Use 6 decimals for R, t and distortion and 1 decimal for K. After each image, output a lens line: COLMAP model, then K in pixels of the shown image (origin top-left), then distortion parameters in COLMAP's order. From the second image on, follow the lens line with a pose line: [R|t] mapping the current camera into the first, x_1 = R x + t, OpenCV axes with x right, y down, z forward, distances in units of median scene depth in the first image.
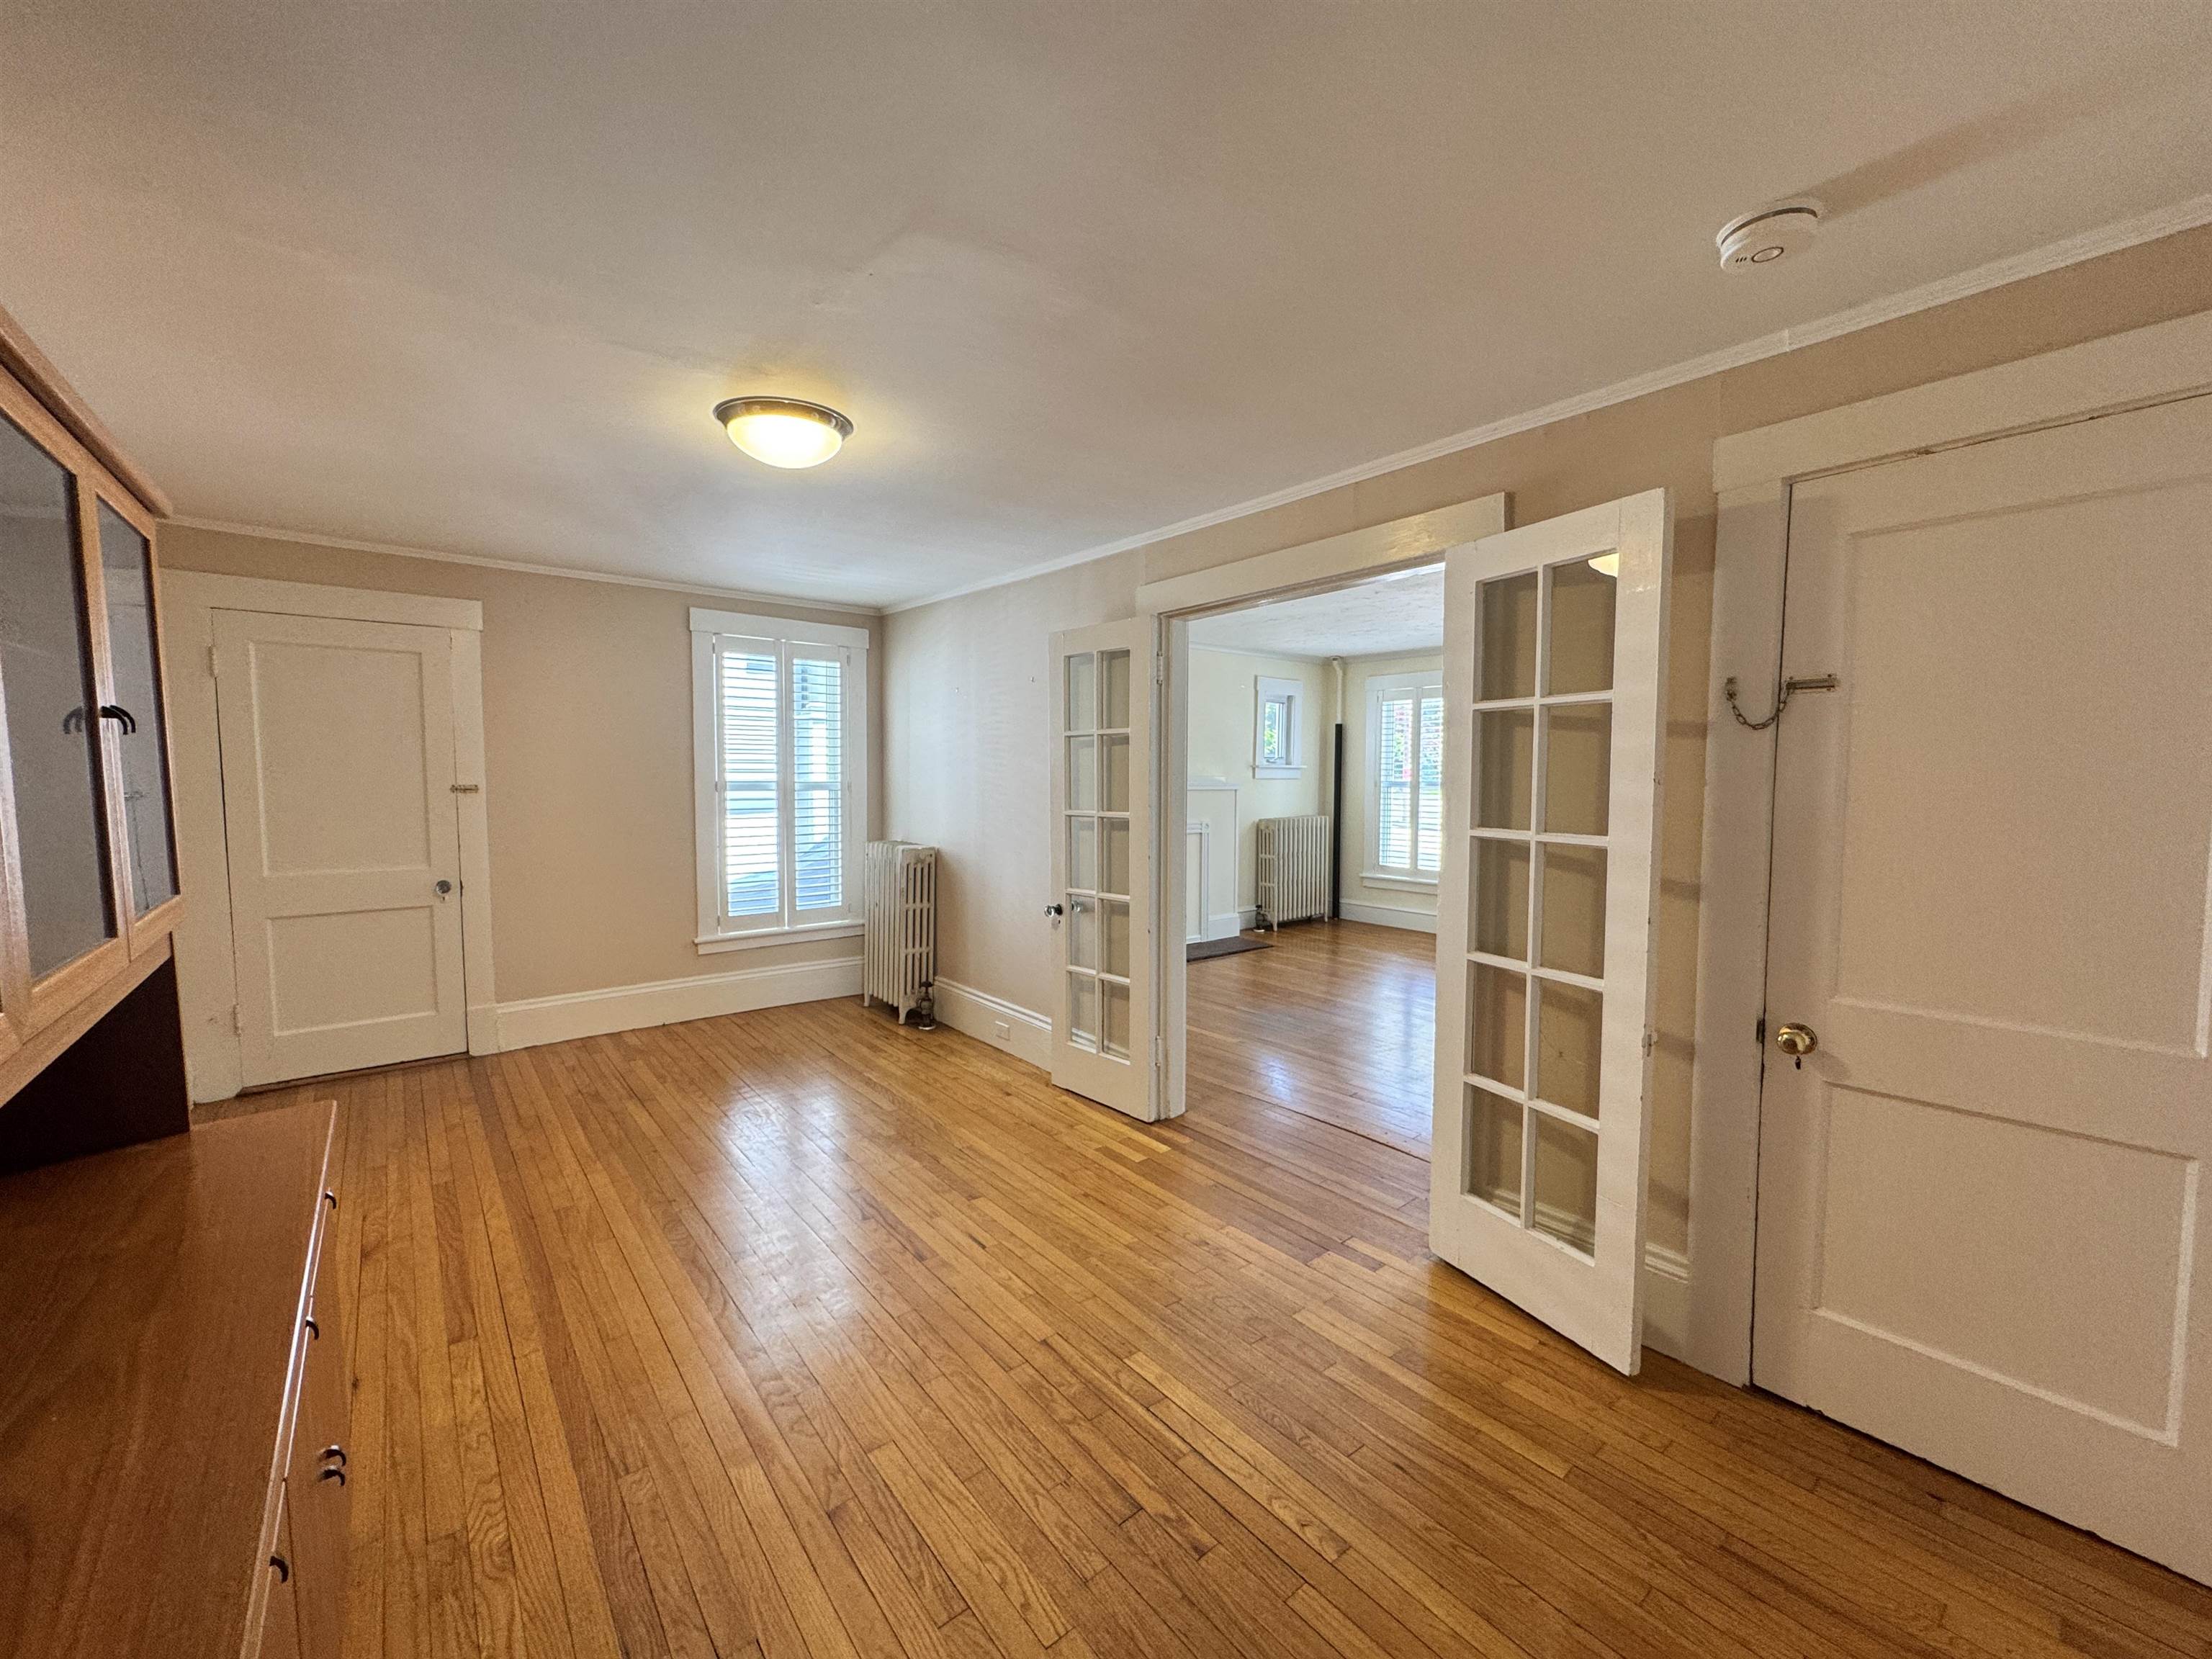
lens RADIAL K [[880.3, 0, 1106.1], [0, 880.3, 828.6], [0, 0, 1]] dist [-0.001849, -0.000087]
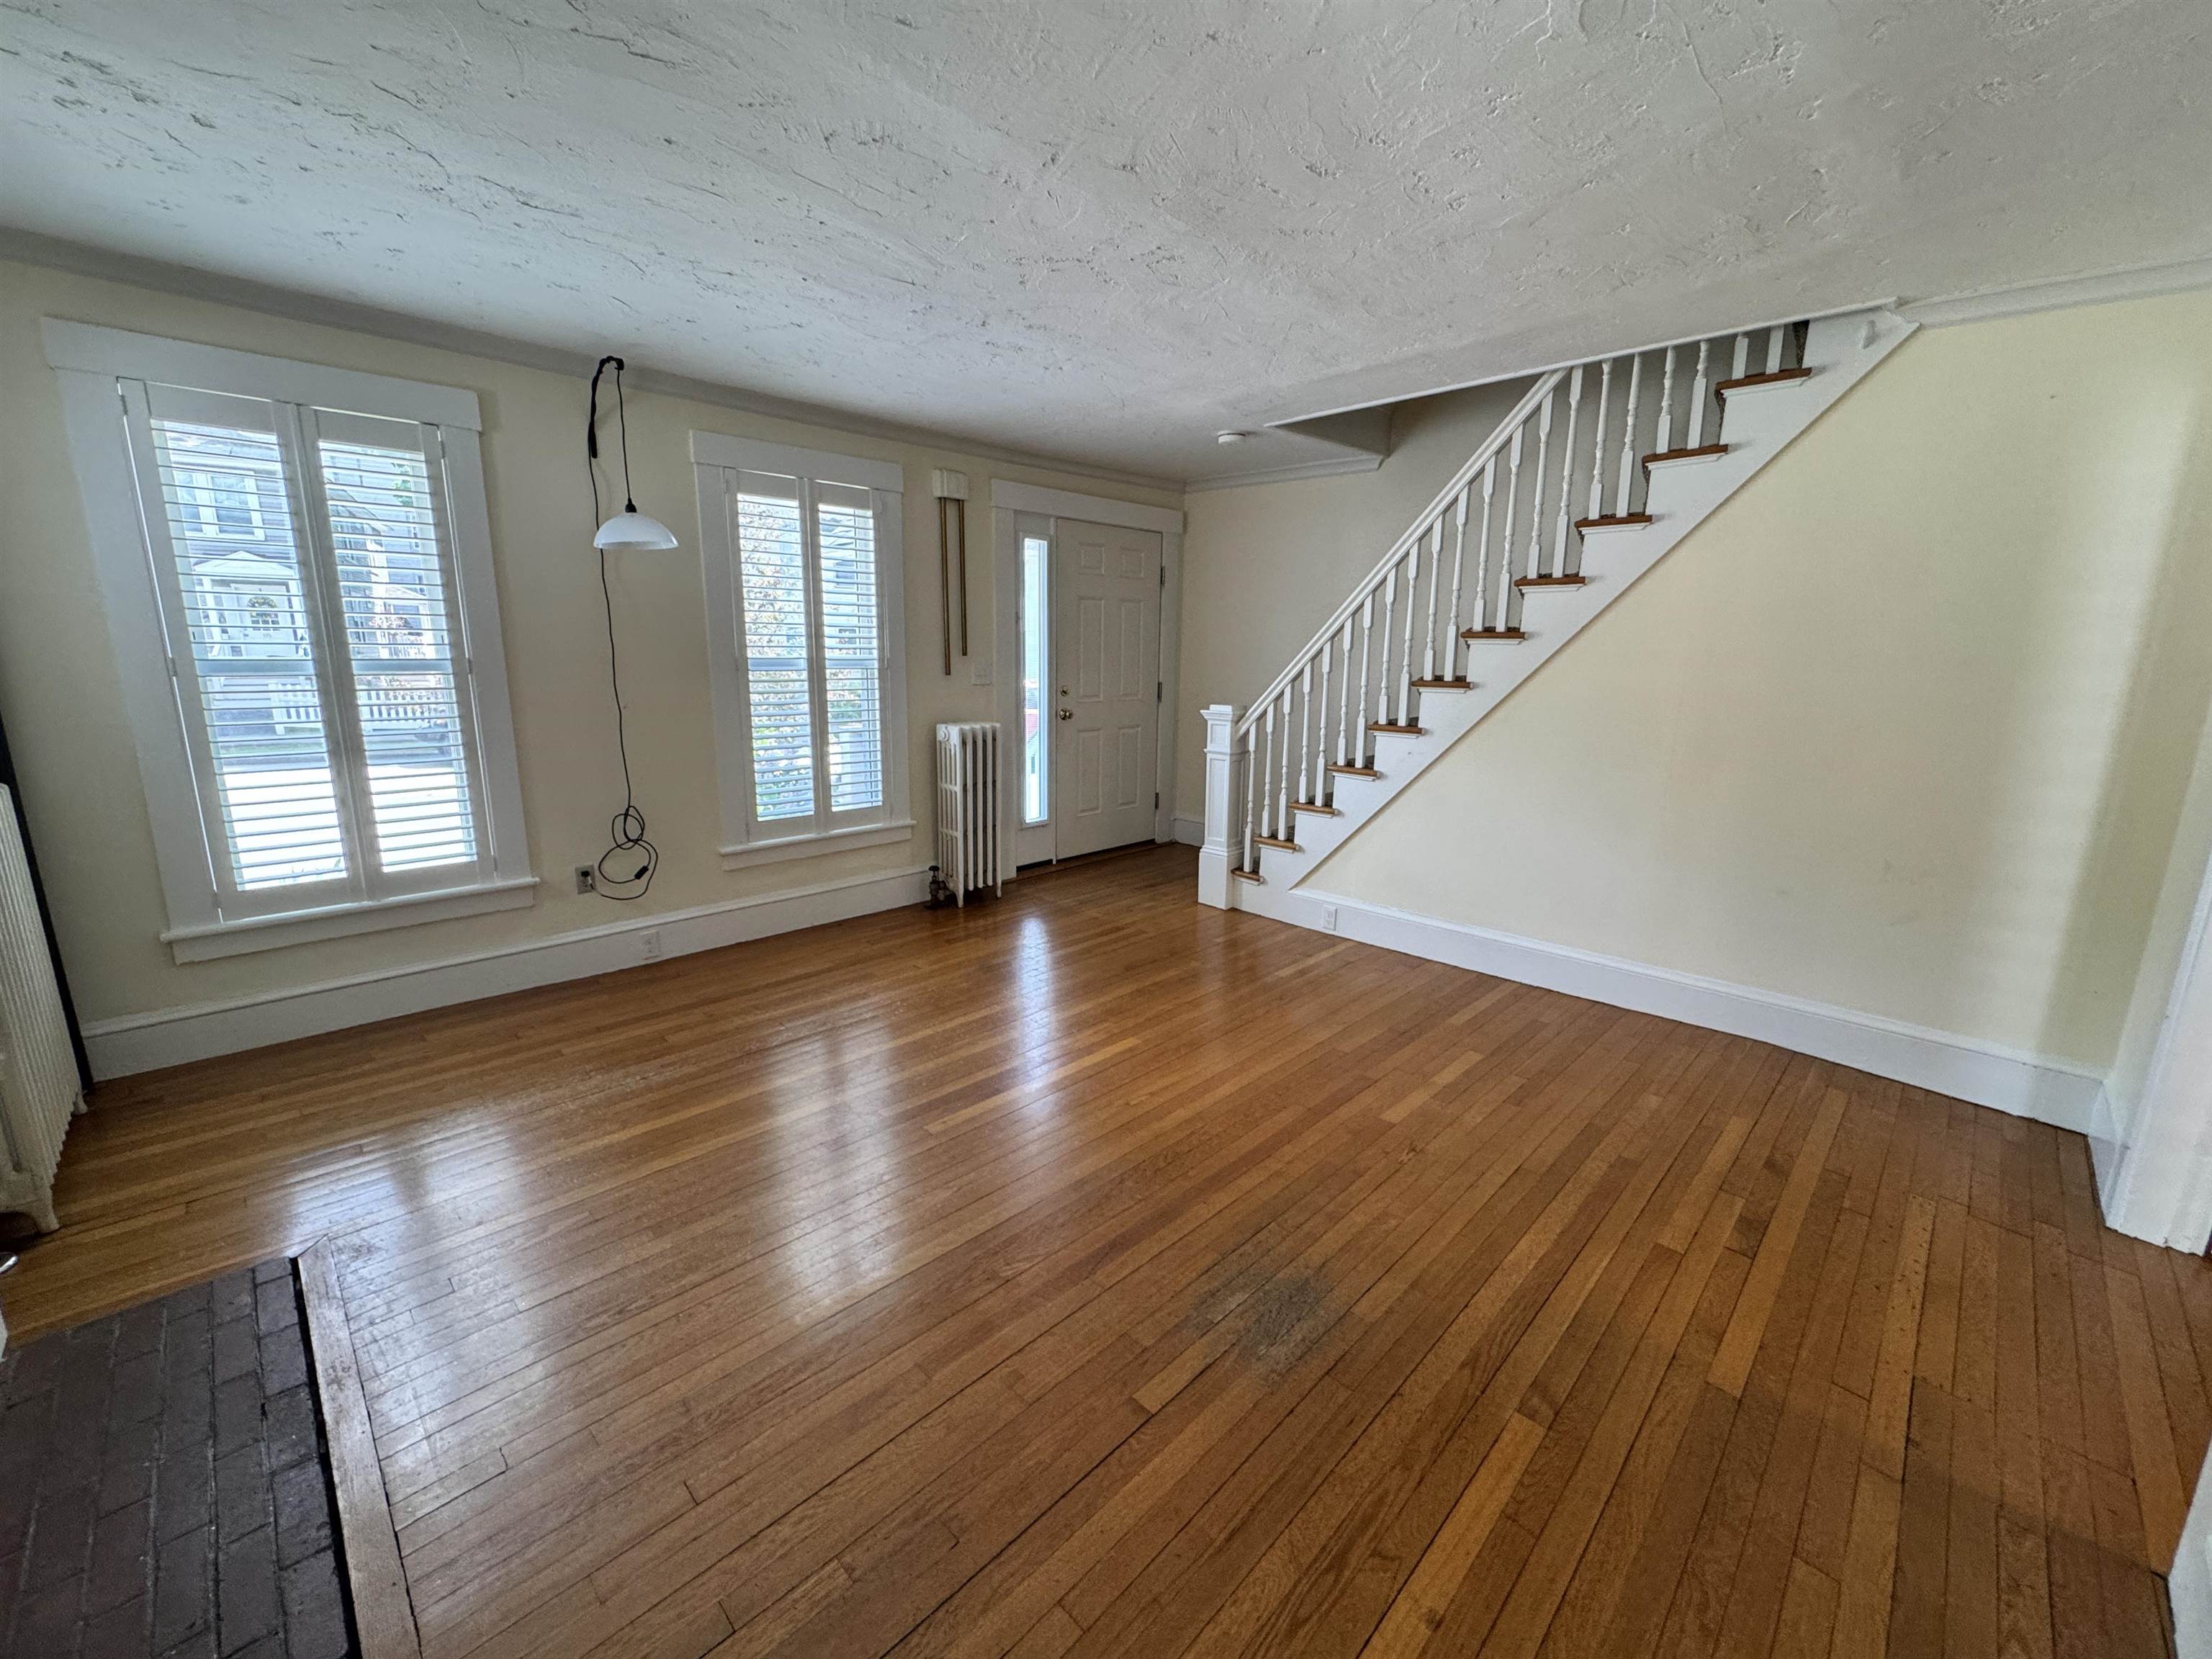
lens RADIAL K [[883.0, 0, 1106.0], [0, 883.0, 829.5], [0, 0, 1]] dist [-0.003482, 0.000435]
pose [[-0.102107, -0.204152, 0.973600, -0.079529], [0.046024, 0.976697, 0.209628, -0.045786], [-0.993708, 0.066213, -0.090332, 0.688640]]
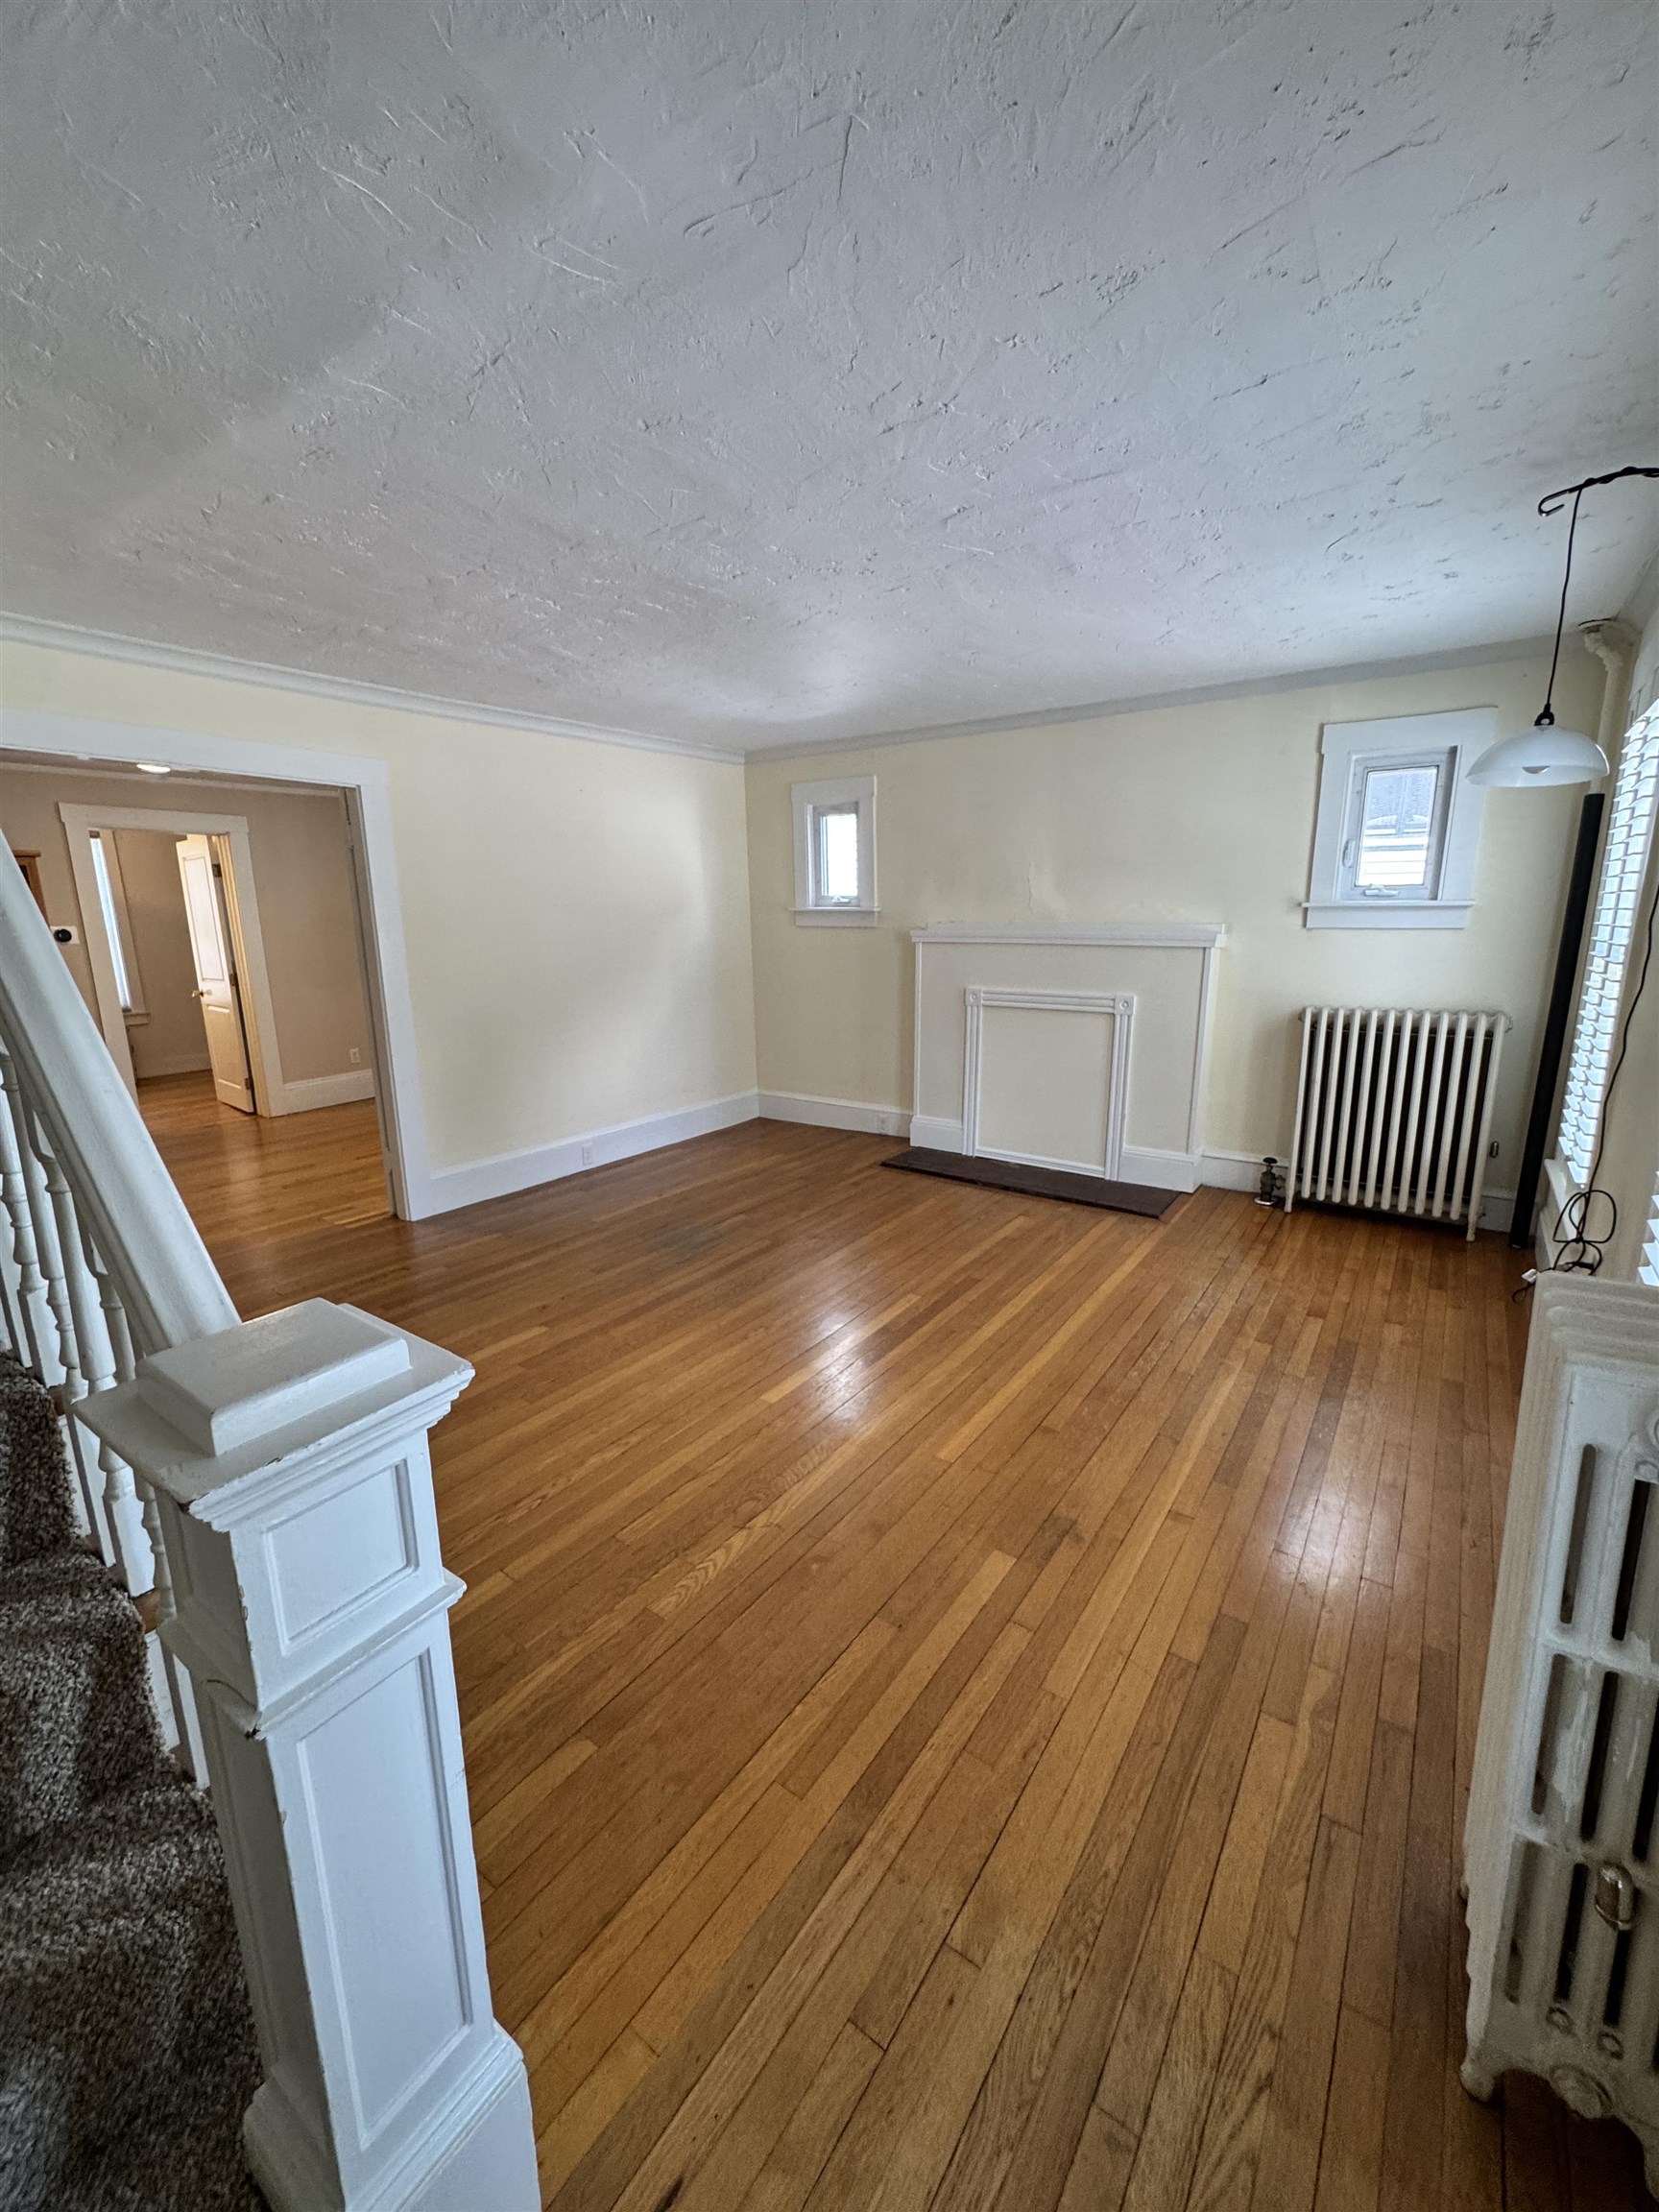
lens RADIAL K [[883.0, 0, 832.3], [0, 883.0, 1107.9], [0, 0, 1]] dist [-0.003482, 0.000435]
pose [[0.263834, 0.206201, -0.942270, 0.620008], [-0.048715, 0.978485, 0.200486, -0.043259], [0.963337, -0.006992, 0.268202, 0.574644]]
